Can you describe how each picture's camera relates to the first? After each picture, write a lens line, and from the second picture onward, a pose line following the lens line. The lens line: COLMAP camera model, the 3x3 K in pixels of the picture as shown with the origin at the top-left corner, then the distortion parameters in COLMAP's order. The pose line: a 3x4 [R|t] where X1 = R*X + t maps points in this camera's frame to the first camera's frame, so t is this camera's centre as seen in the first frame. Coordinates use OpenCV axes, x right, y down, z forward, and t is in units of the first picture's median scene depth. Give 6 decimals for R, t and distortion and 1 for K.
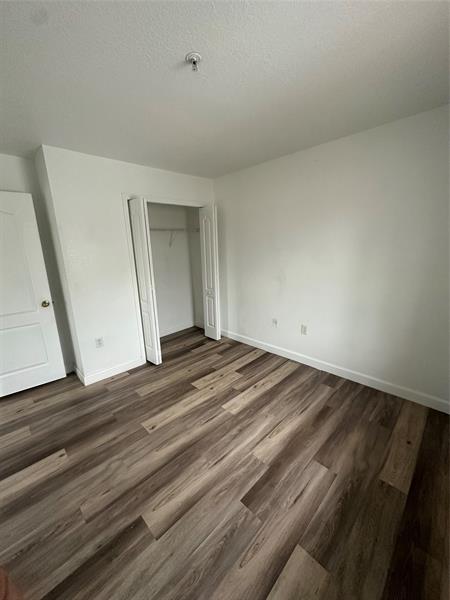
lens RADIAL K [[240.9, 0, 223.2], [0, 240.9, 299.5], [0, 0, 1]] dist [-0.001881, 0.001191]
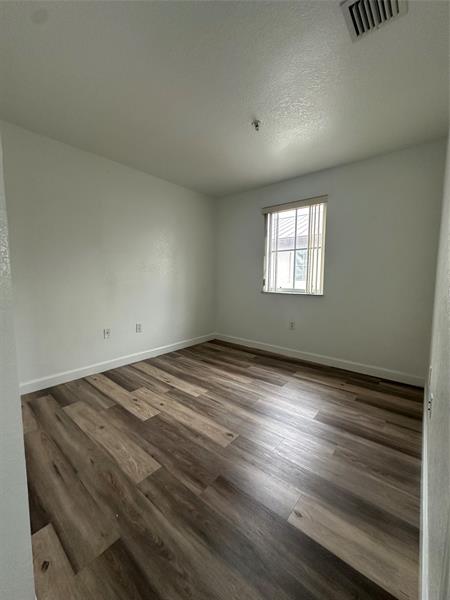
lens RADIAL K [[240.9, 0, 226.3], [0, 240.9, 300.9], [0, 0, 1]] dist [-0.001881, 0.001191]
pose [[-0.097524, -0.071491, 0.992662, -0.878224], [0.220353, 0.971111, 0.091587, -0.005058], [-0.970533, 0.227668, -0.078953, 0.776271]]
